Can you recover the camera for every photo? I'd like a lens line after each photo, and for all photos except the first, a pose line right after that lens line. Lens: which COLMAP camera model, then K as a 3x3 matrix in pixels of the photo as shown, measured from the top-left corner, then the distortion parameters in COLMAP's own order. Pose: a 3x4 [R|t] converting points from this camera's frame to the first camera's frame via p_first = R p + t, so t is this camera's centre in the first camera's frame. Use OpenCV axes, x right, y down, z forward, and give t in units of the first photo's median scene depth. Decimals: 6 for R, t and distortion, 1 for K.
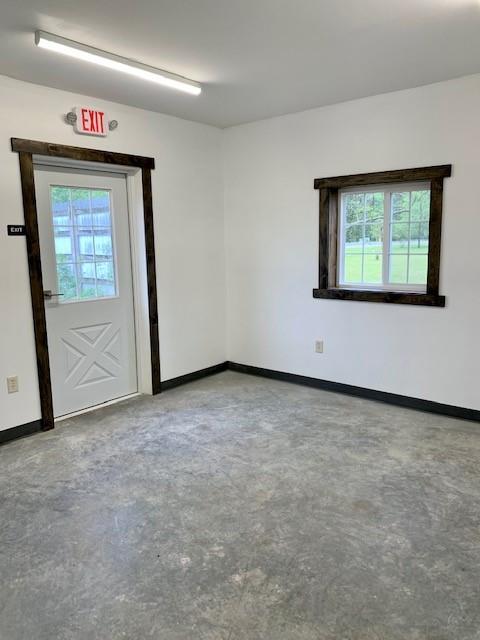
lens RADIAL K [[484.8, 0, 240.0], [0, 484.8, 320.0], [0, 0, 1]] dist [-0.004812, -0.004293]
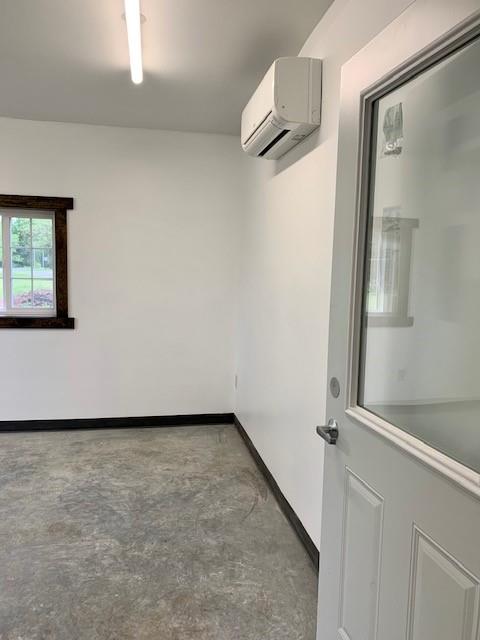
lens RADIAL K [[484.8, 0, 240.0], [0, 484.8, 320.0], [0, 0, 1]] dist [-0.004812, -0.004293]
pose [[0.623369, -0.044392, 0.780667, -0.238986], [0.091105, 0.995711, -0.016128, 0.007114], [-0.776602, 0.081176, 0.624739, 0.049483]]
